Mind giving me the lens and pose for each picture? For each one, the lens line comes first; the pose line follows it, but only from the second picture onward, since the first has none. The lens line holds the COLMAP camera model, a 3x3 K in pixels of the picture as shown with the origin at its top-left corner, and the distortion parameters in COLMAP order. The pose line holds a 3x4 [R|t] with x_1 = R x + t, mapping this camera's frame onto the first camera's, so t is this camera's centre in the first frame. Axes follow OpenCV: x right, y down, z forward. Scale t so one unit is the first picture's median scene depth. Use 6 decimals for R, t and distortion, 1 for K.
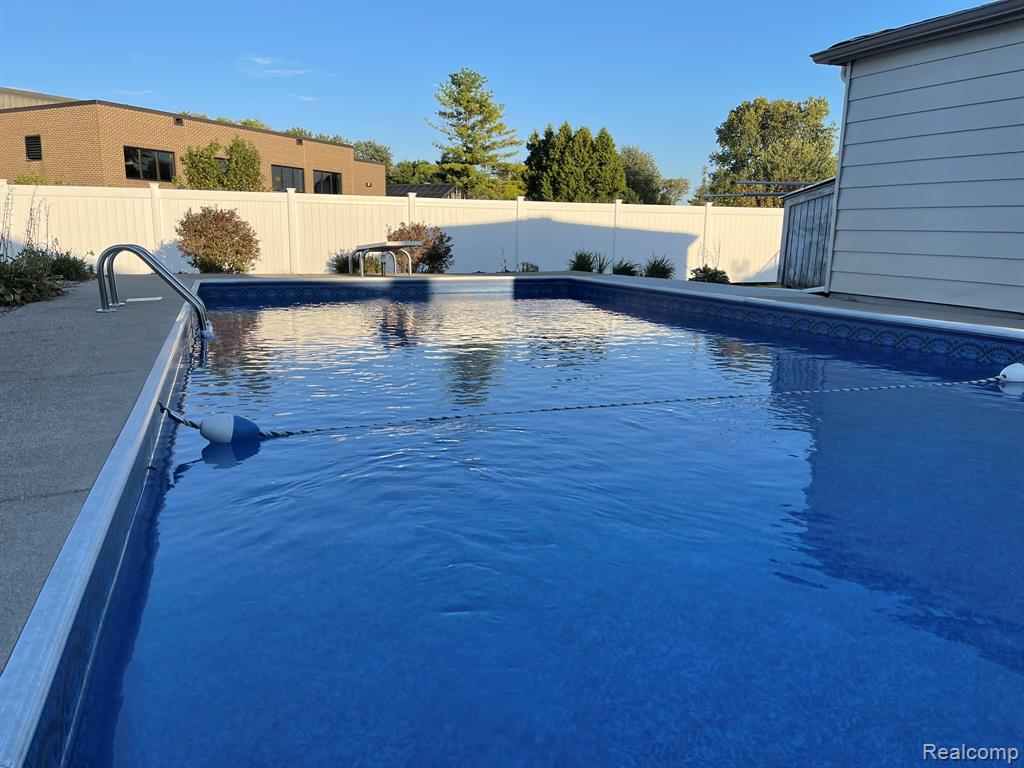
lens RADIAL K [[771.7, 0, 512.0], [0, 771.7, 384.0], [0, 0, 1]] dist [0.058303, -0.071061]
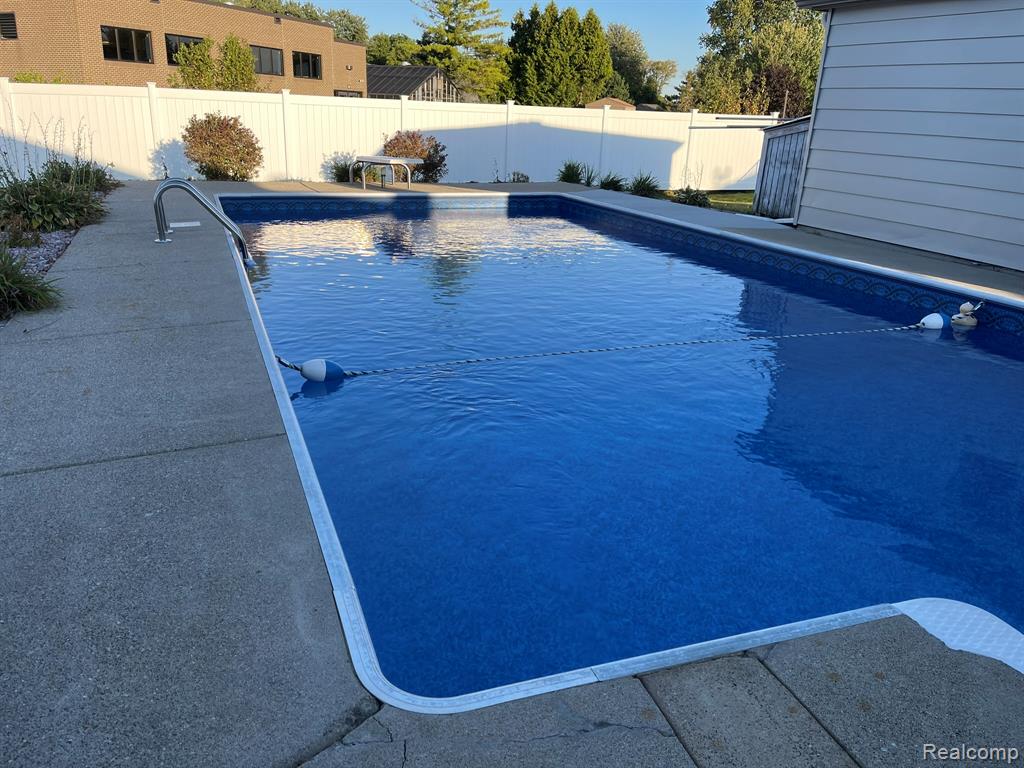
lens RADIAL K [[770.5, 0, 499.1], [0, 770.5, 383.3], [0, 0, 1]] dist [0.044269, -0.056336]
pose [[0.999723, 0.016786, 0.016505, -0.014807], [-0.018990, 0.989394, 0.144007, -0.021170], [-0.013913, -0.144281, 0.989439, -0.056512]]
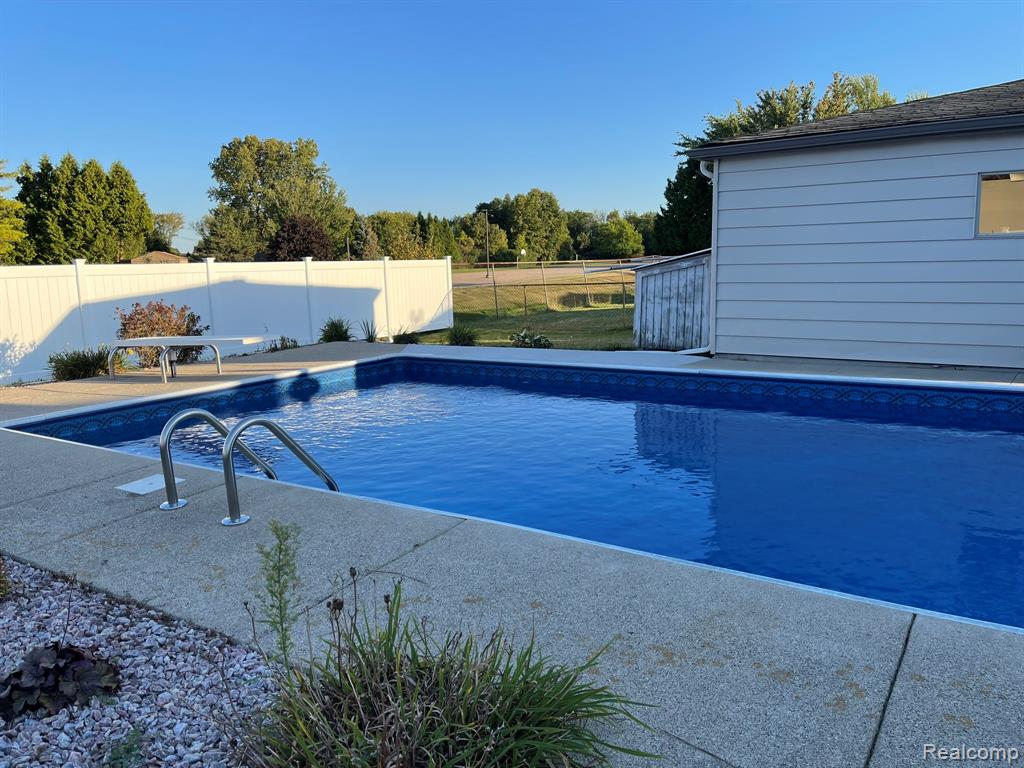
lens RADIAL K [[770.5, 0, 499.1], [0, 770.5, 383.3], [0, 0, 1]] dist [0.044269, -0.056336]
pose [[0.806124, -0.127987, 0.577740, -0.240202], [0.150313, 0.988595, 0.009271, -0.062552], [-0.572337, 0.079368, 0.816168, 0.120659]]
